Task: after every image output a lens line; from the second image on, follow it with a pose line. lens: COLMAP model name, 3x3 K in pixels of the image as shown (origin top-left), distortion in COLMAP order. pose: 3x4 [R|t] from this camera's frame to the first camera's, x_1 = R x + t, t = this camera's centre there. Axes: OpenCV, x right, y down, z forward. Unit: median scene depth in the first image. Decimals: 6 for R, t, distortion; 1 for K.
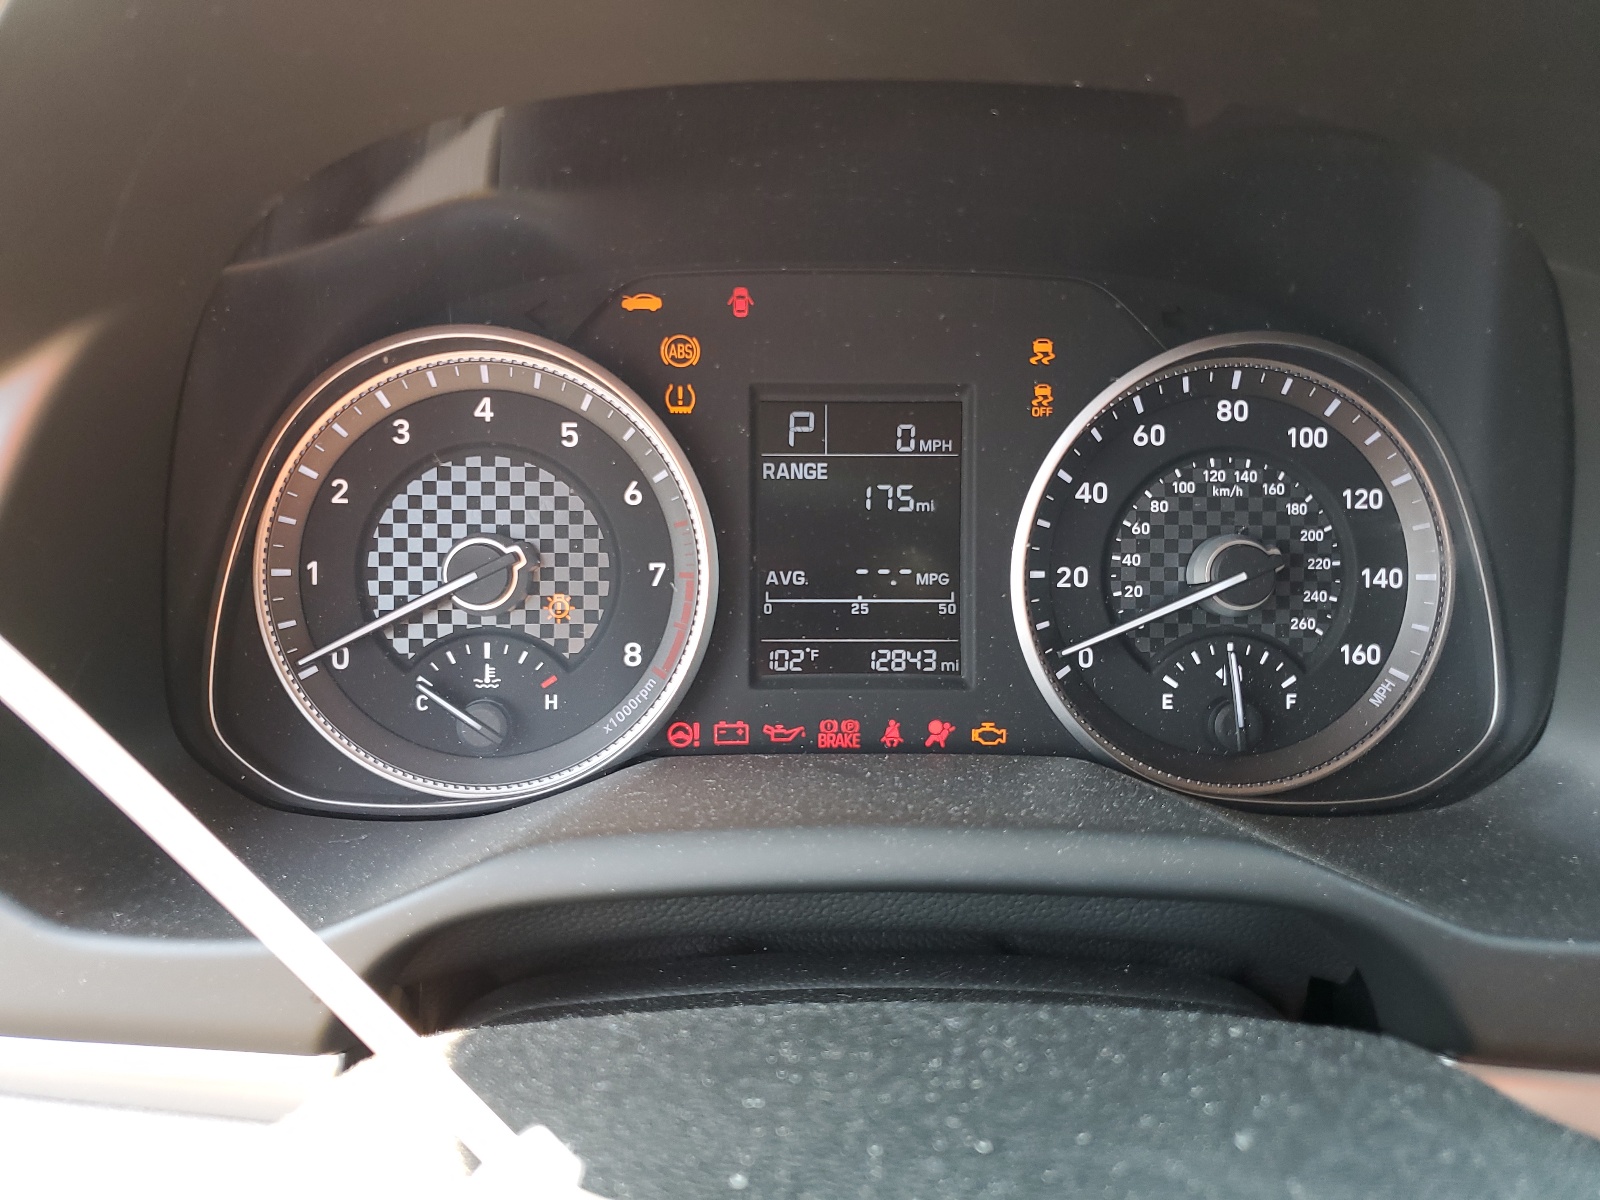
lens RADIAL K [[1215.4, 0, 800.2], [0, 1215.4, 600.5], [0, 0, 1]] dist [-0.000247, -0.000635]
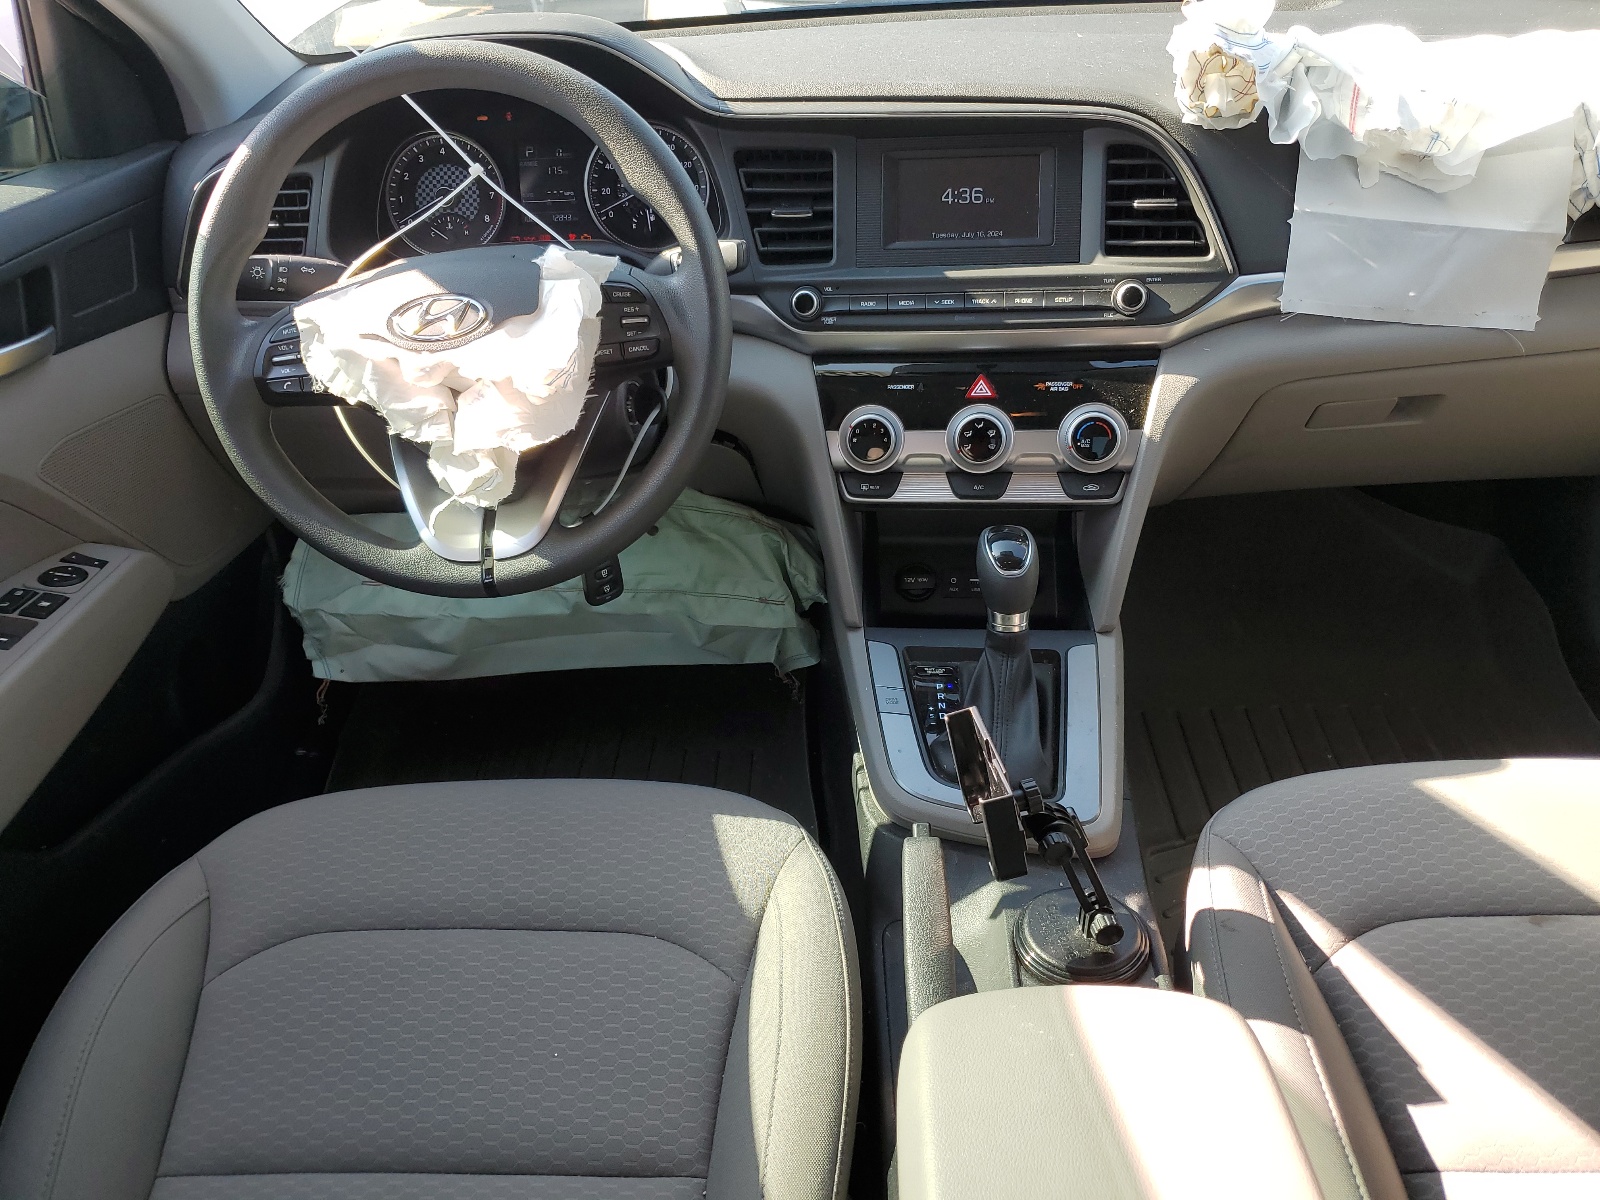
lens RADIAL K [[1215.4, 0, 799.8], [0, 1215.4, 599.4], [0, 0, 1]] dist [-0.000247, -0.000635]
pose [[0.994475, -0.017299, -0.103536, 1.156740], [0.034257, 0.985810, 0.164330, 0.605437], [0.099224, -0.166969, 0.980957, -2.686894]]
